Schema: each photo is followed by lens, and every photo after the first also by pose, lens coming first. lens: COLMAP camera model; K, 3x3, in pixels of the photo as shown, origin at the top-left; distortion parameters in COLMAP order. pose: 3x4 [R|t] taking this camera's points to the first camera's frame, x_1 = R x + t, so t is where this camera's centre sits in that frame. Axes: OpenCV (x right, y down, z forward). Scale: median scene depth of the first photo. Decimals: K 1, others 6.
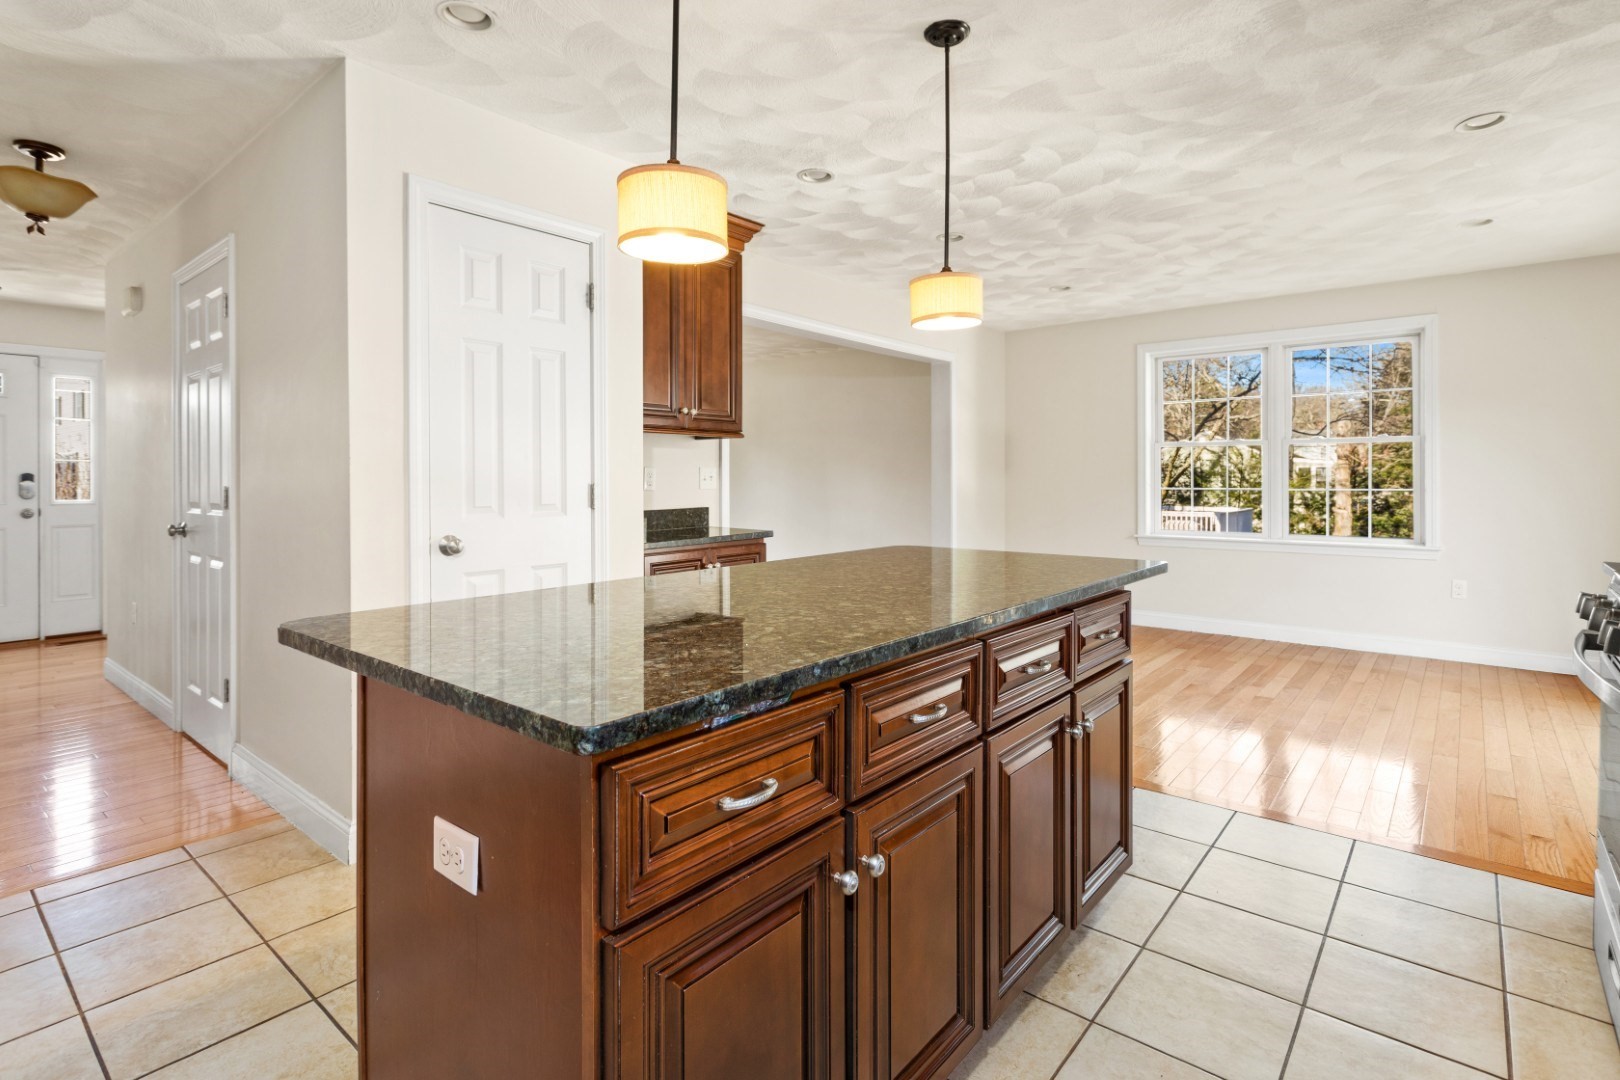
lens RADIAL K [[792.5, 0, 819.5], [0, 792.5, 504.0], [0, 0, 1]] dist [0.001164, 0.000717]
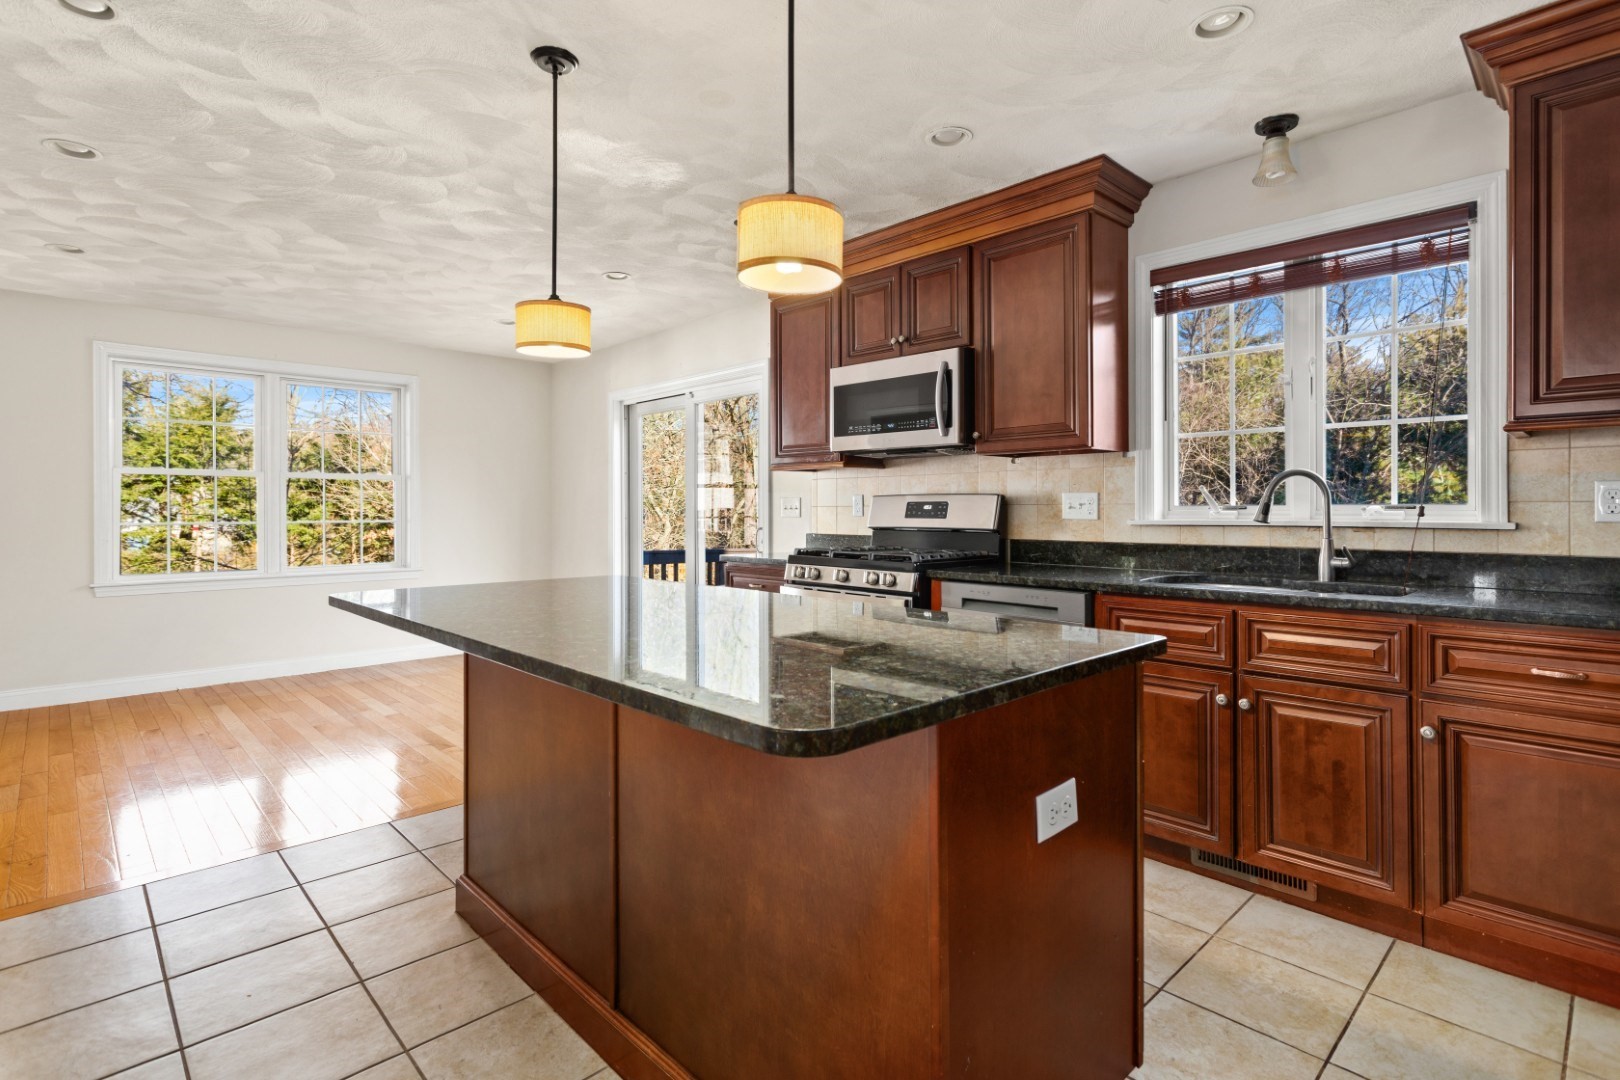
lens RADIAL K [[786.6, 0, 814.4], [0, 786.6, 510.9], [0, 0, 1]] dist [0.003038, 0.001025]
pose [[0.115717, 0.000093, 0.993282, -0.405315], [0.036714, 0.999316, -0.004371, -0.004377], [-0.992603, 0.036974, 0.115635, 0.295569]]
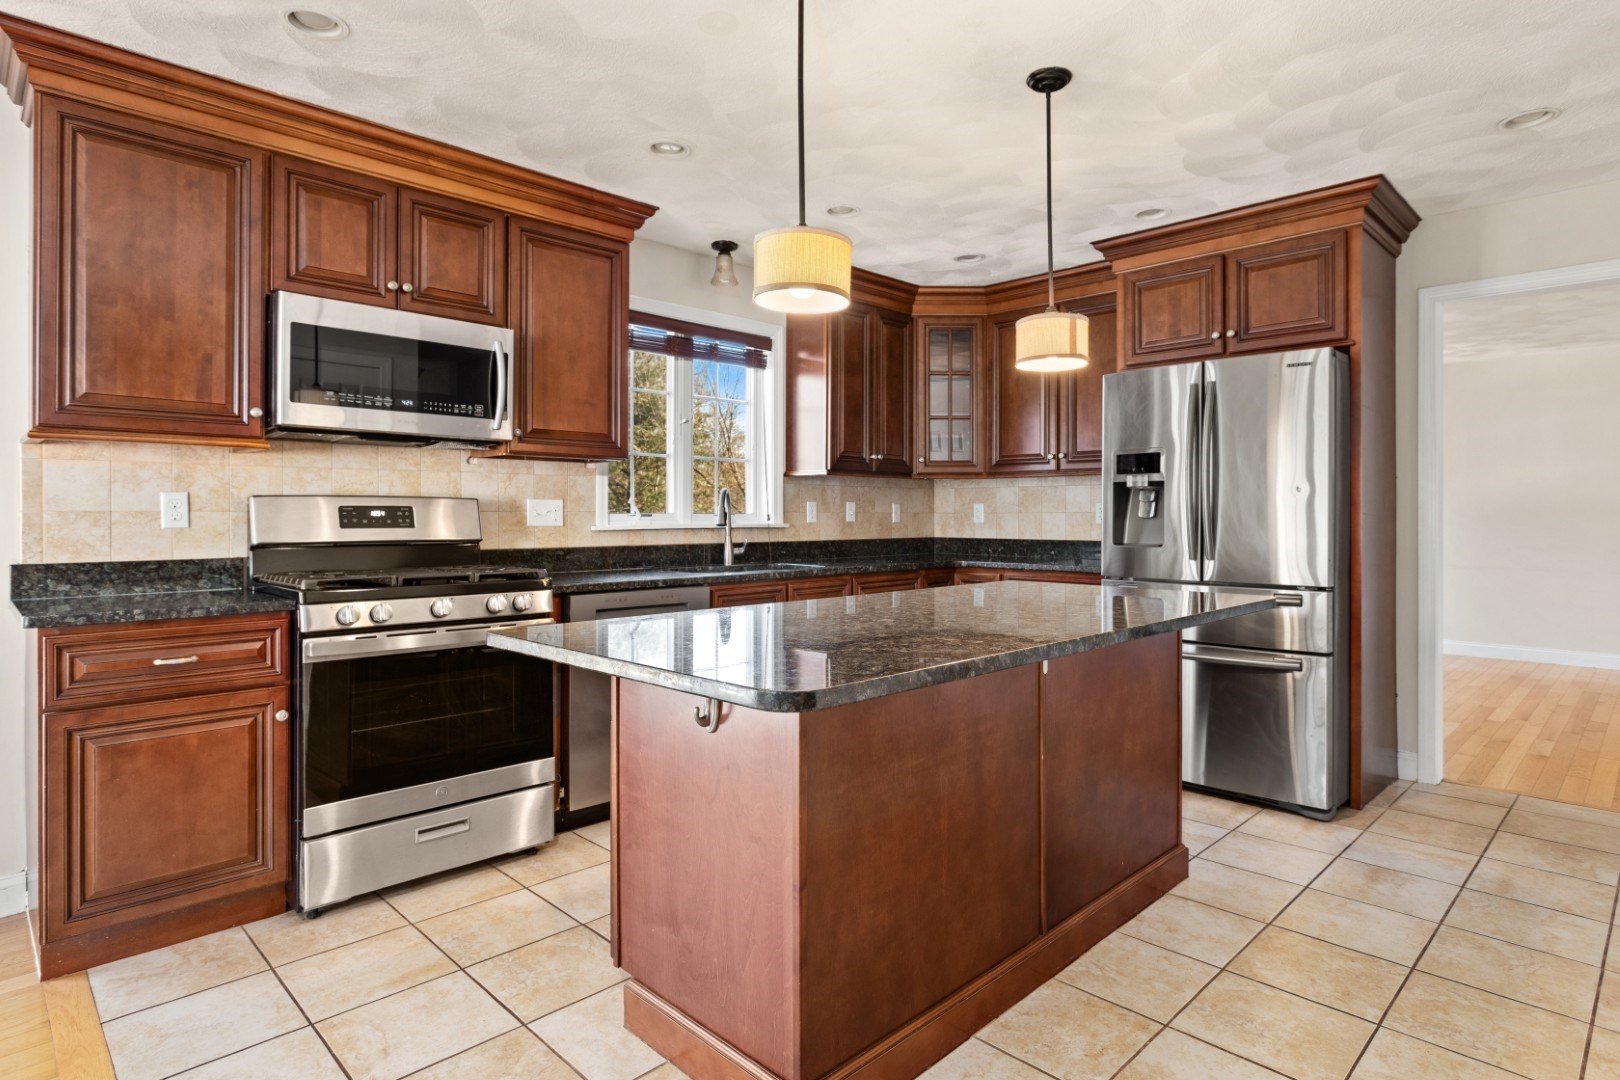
lens RADIAL K [[868.3, 0, 815.1], [0, 868.3, 512.6], [0, 0, 1]] dist [-0.002671, 0.000702]
pose [[-0.994999, 0.002350, 0.099862, 0.034392], [0.005641, 0.999450, 0.032687, -0.029242], [-0.099730, 0.033087, -0.994464, 0.935905]]
